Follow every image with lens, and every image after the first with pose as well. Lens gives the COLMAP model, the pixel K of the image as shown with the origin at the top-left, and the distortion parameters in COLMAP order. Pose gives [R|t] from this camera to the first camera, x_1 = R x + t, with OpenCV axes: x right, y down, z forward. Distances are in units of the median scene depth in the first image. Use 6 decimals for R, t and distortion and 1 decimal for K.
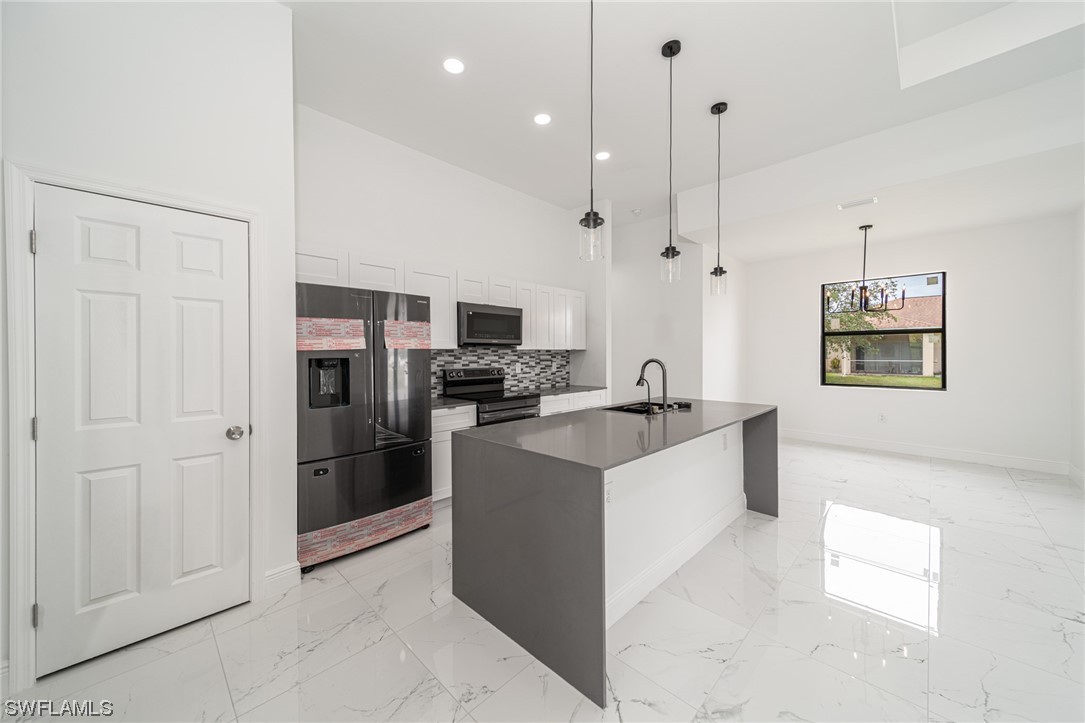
lens RADIAL K [[376.8, 0, 534.7], [0, 376.8, 358.7], [0, 0, 1]] dist [0.014812, -0.000700]
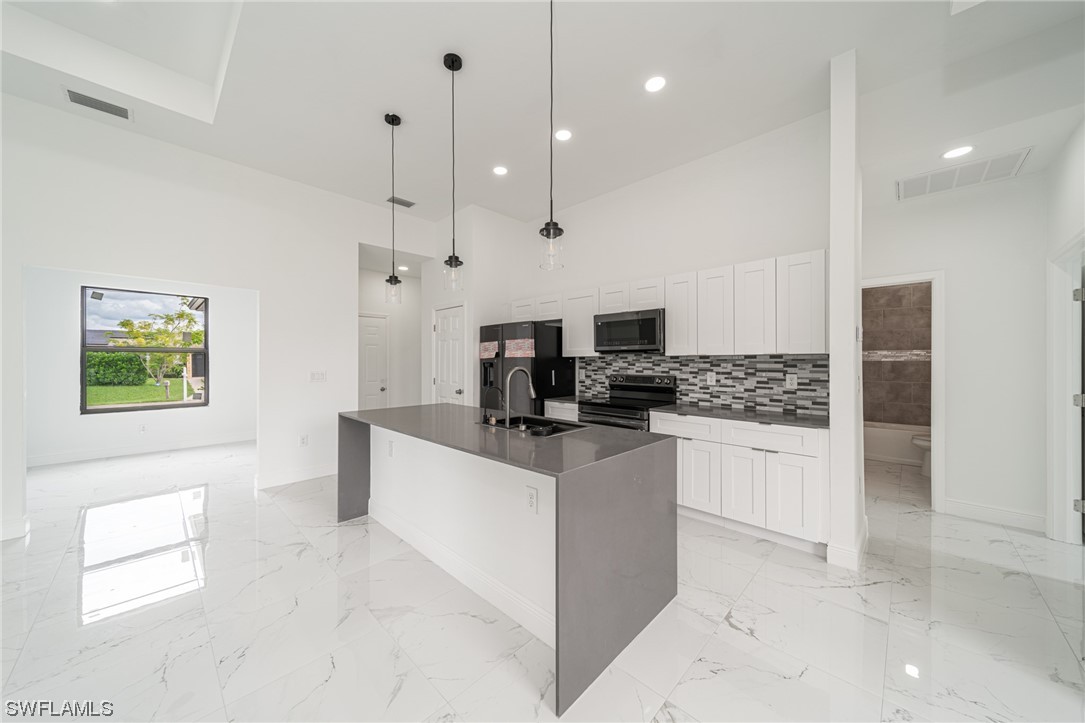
lens RADIAL K [[376.8, 0, 540.5], [0, 376.8, 360.8], [0, 0, 1]] dist [0.014812, -0.000700]
pose [[0.025872, 0.004122, -0.999657, 1.050675], [-0.013885, 0.999897, 0.003763, -0.014998], [0.999569, 0.013783, 0.025926, 0.912897]]
